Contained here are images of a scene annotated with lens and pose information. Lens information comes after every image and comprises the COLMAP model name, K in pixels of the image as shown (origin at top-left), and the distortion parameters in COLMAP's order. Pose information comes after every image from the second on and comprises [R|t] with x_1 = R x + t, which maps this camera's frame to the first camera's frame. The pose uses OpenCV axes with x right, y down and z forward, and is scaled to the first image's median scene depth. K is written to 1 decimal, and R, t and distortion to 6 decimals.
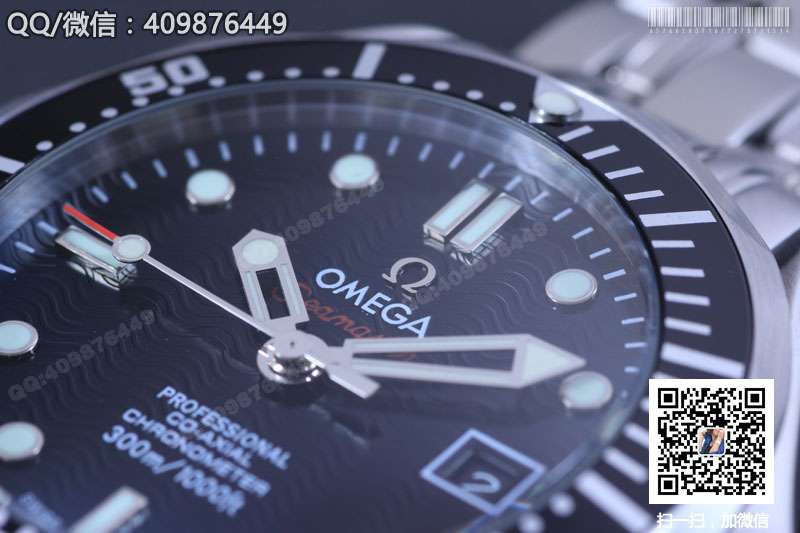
lens RADIAL K [[4709.8, 0, 402.9], [0, 4709.8, 271.8], [0, 0, 1]] dist [0.597867, 0.000000]
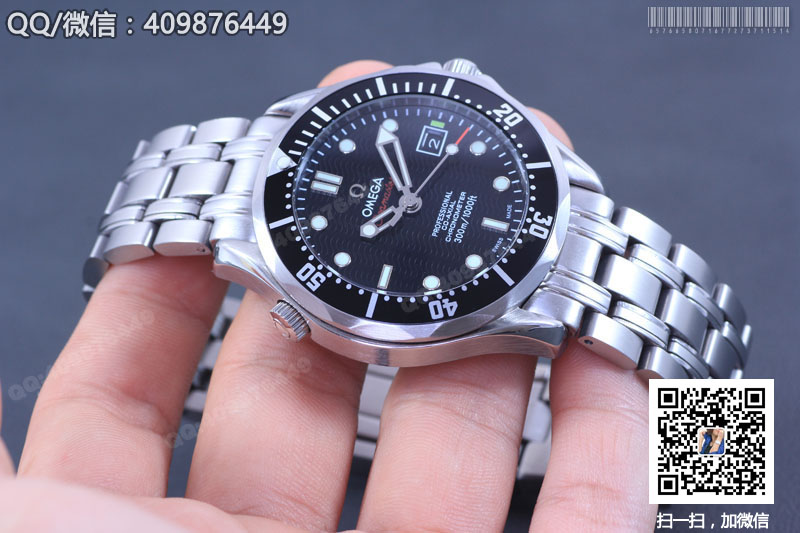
lens RADIAL K [[4709.8, 0, 400.9], [0, 4709.8, 265.5], [0, 0, 1]] dist [0.597867, 0.000000]
pose [[-0.405504, -0.748833, 0.524229, -1.662707], [0.648250, 0.168753, 0.742492, -2.262069], [-0.644468, 0.640915, 0.417001, -0.265543]]
